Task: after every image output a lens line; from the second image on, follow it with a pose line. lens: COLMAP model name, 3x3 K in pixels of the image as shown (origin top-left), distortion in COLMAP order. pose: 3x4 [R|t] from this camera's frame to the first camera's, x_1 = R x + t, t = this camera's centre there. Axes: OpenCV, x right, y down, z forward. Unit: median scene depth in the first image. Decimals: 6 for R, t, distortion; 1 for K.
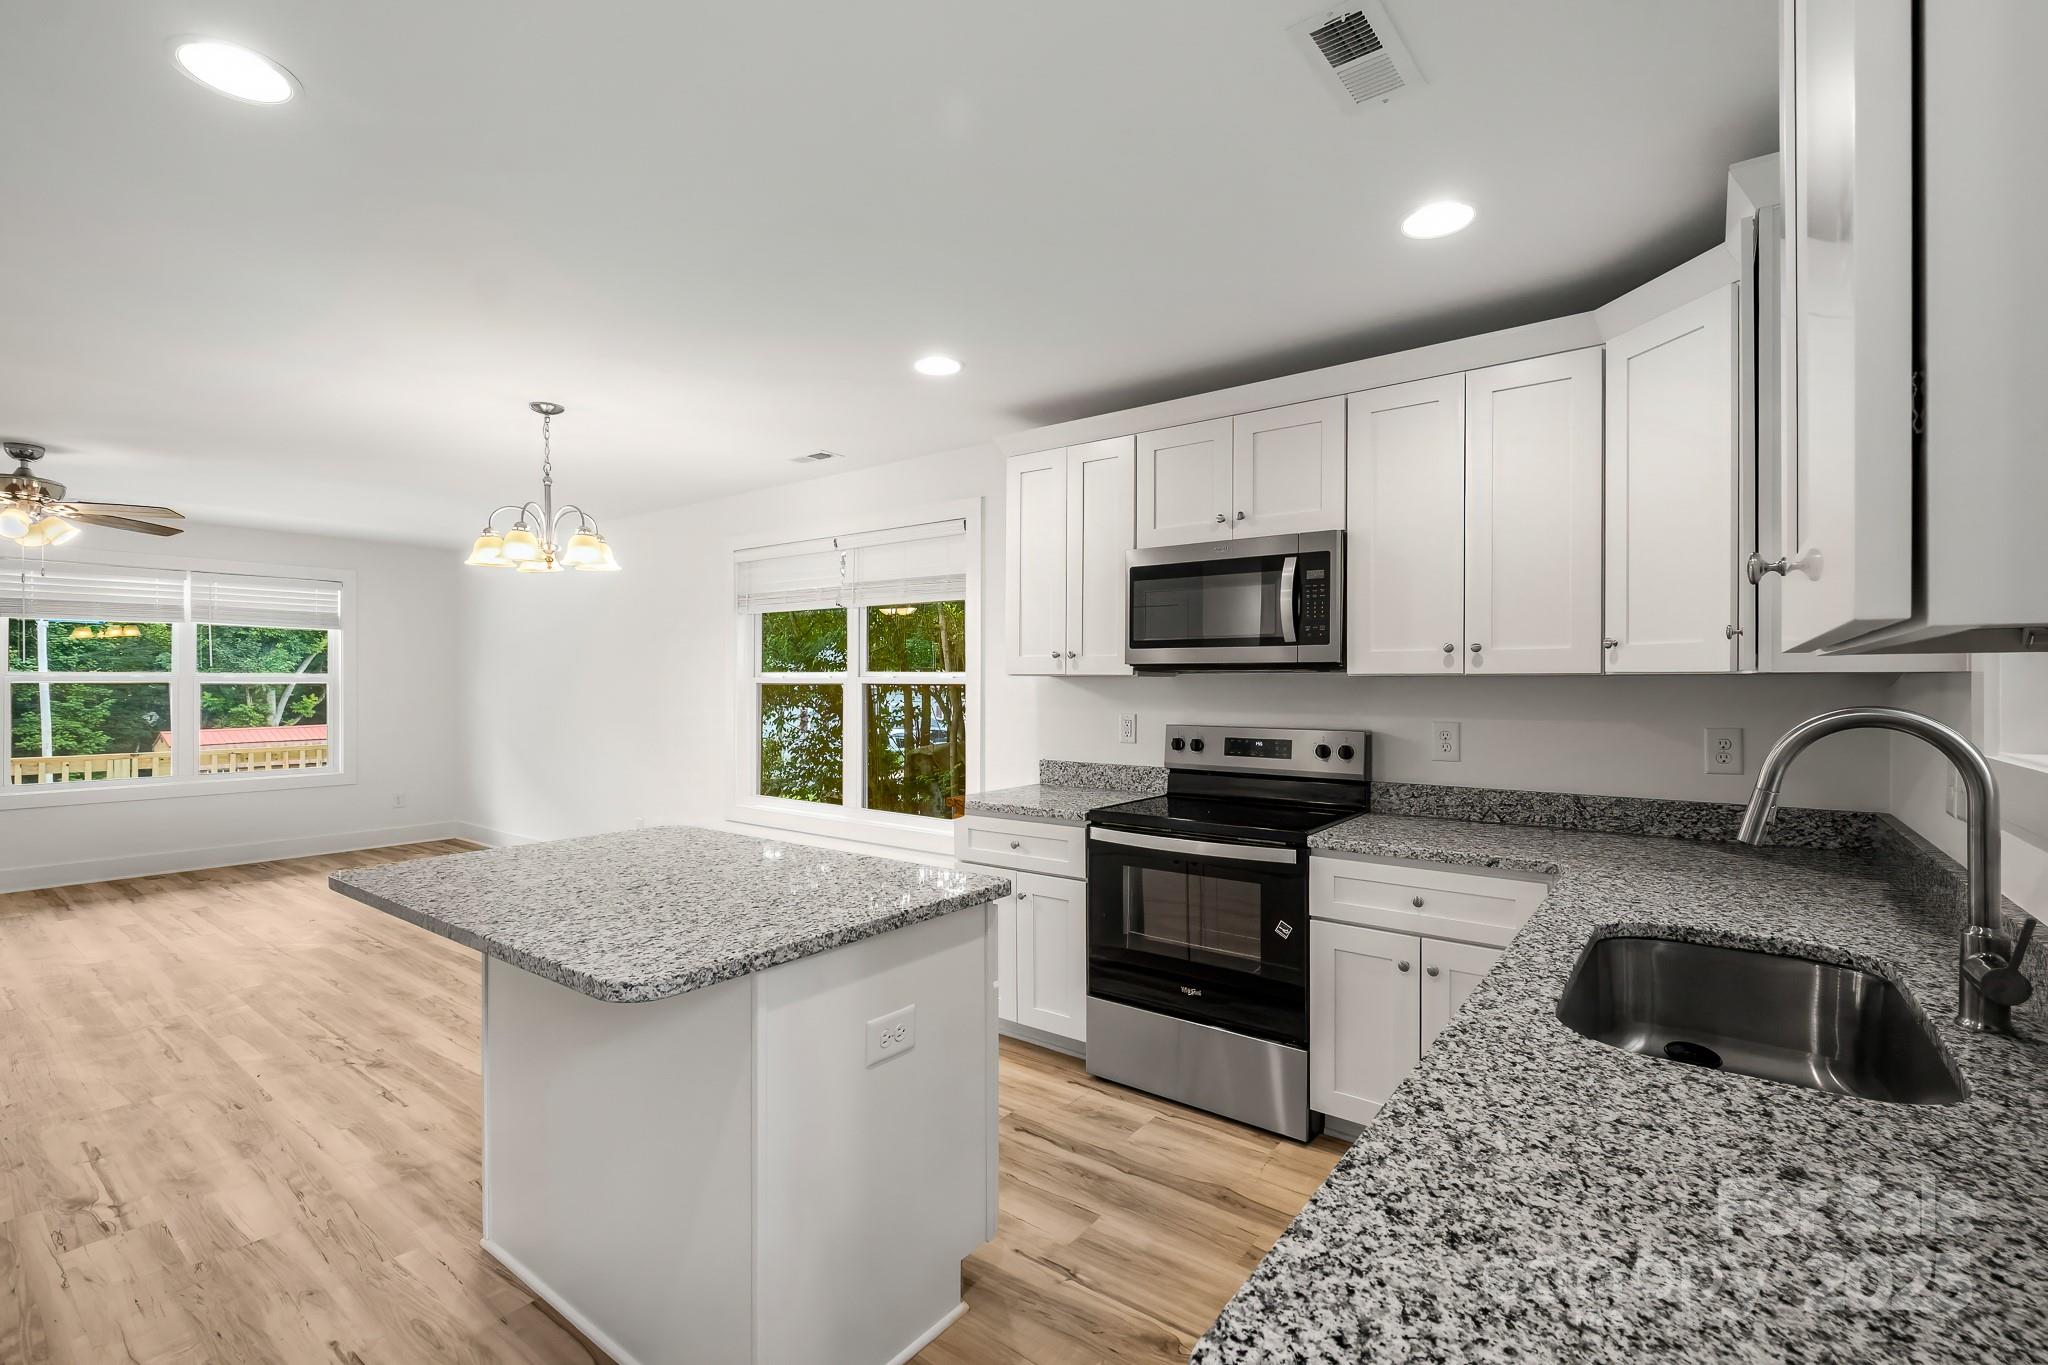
lens RADIAL K [[890.3, 0, 1021.4], [0, 890.3, 687.3], [0, 0, 1]] dist [0.003810, -0.005366]
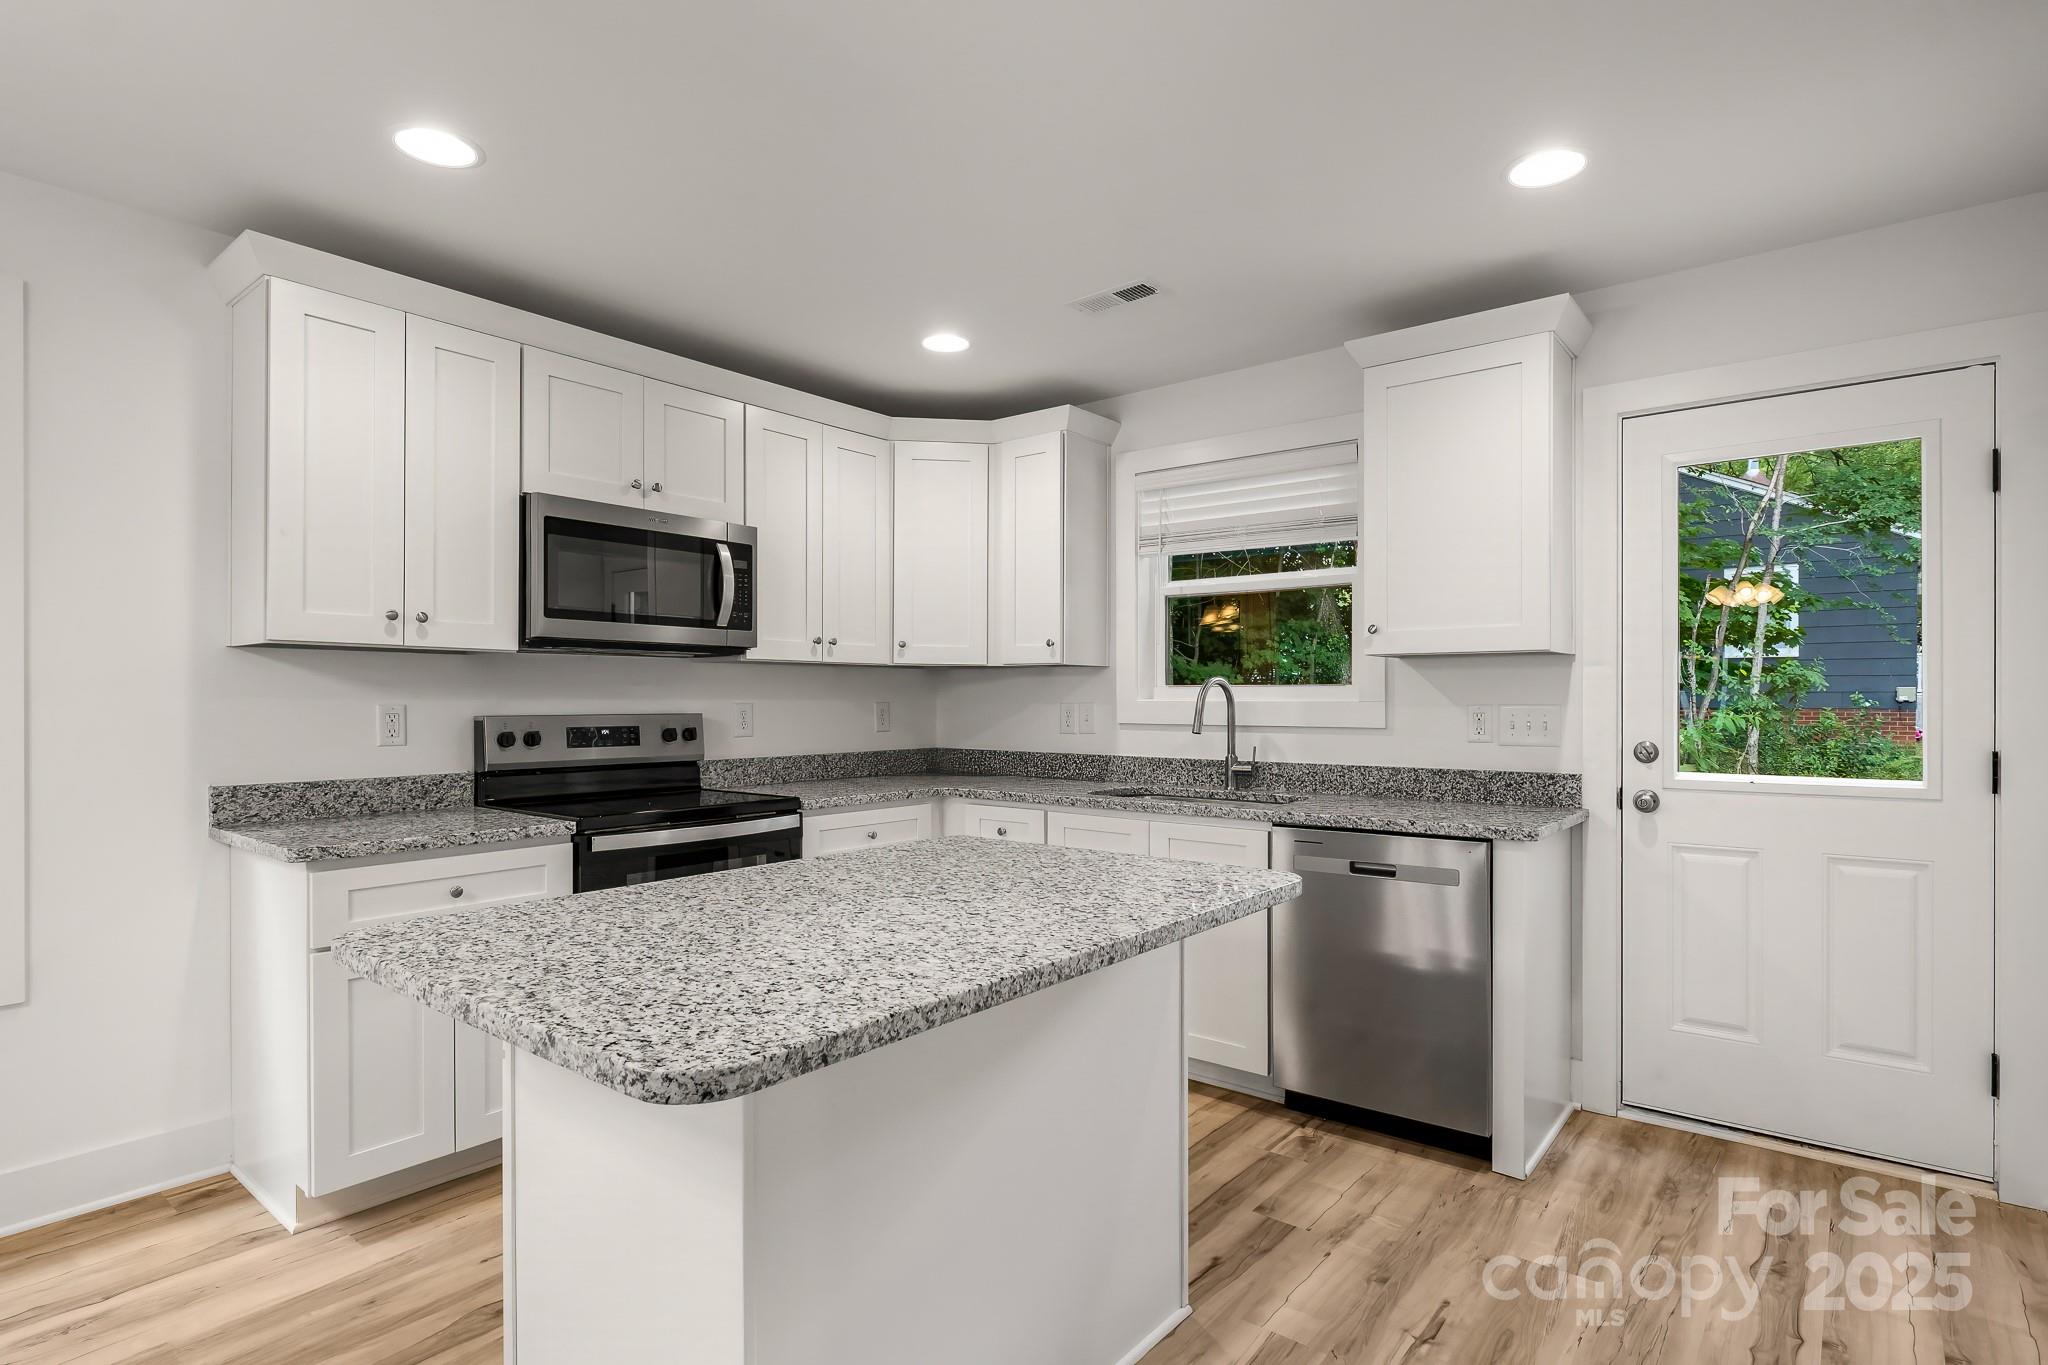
lens RADIAL K [[1033.2, 0, 1023.9], [0, 1033.2, 697.3], [0, 0, 1]] dist [0.008786, -0.007029]
pose [[0.034035, -0.000895, 0.999420, -0.685720], [0.002710, 0.999996, 0.000804, 0.024968], [-0.999417, 0.002681, 0.034037, 0.471799]]
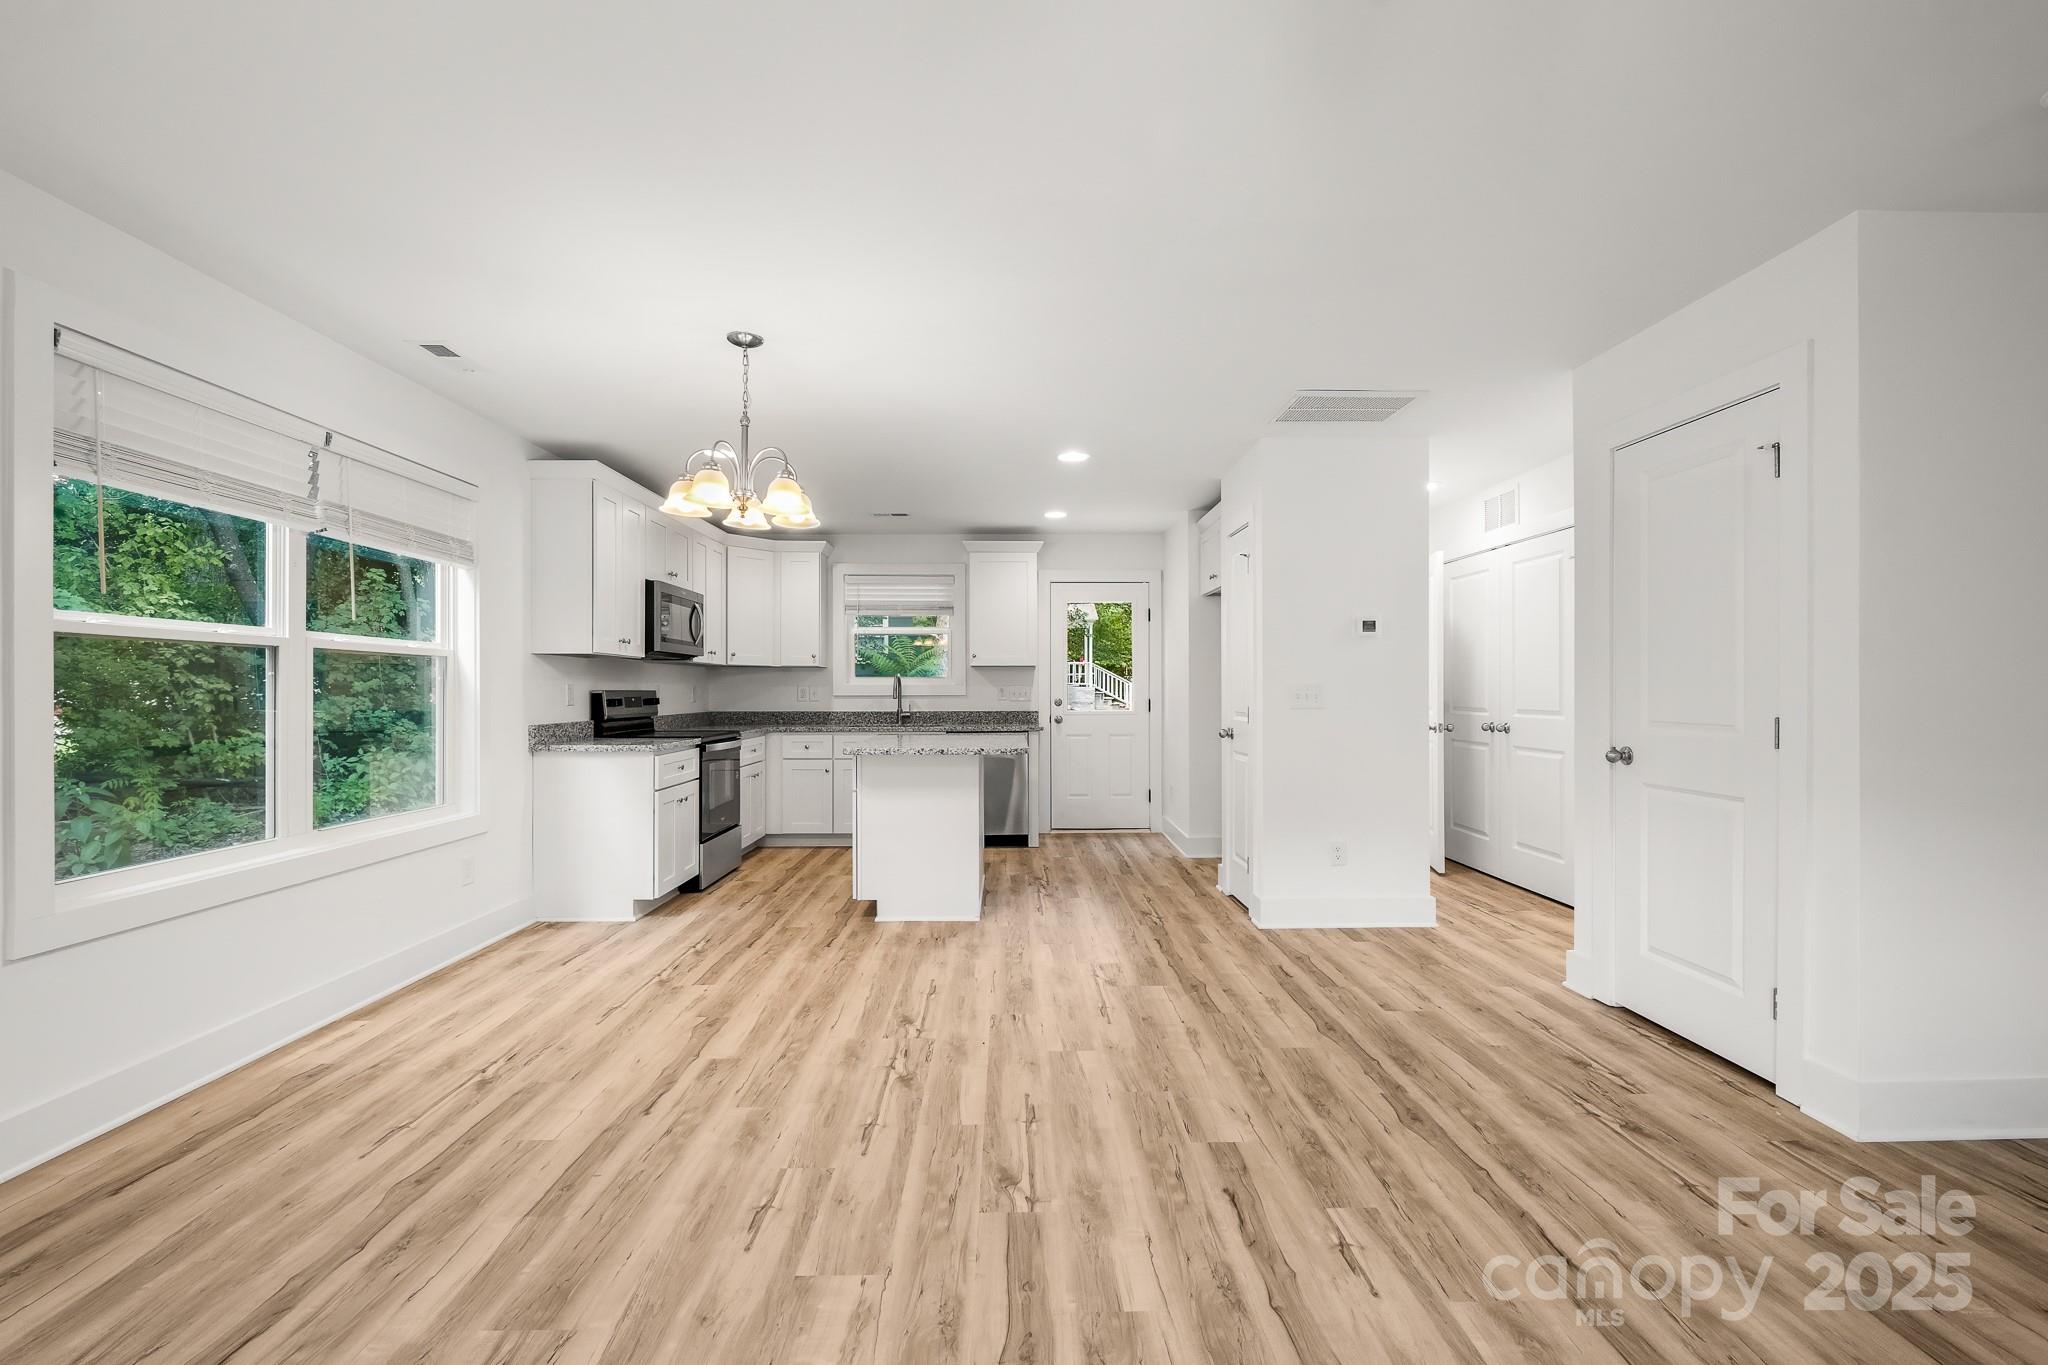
lens RADIAL K [[890.3, 0, 1027.3], [0, 890.3, 686.2], [0, 0, 1]] dist [0.003810, -0.005366]
pose [[-0.619158, 0.002797, 0.785262, -1.368268], [0.003118, 0.999995, -0.001104, 0.036421], [-0.785261, 0.001765, -0.619163, 1.293419]]
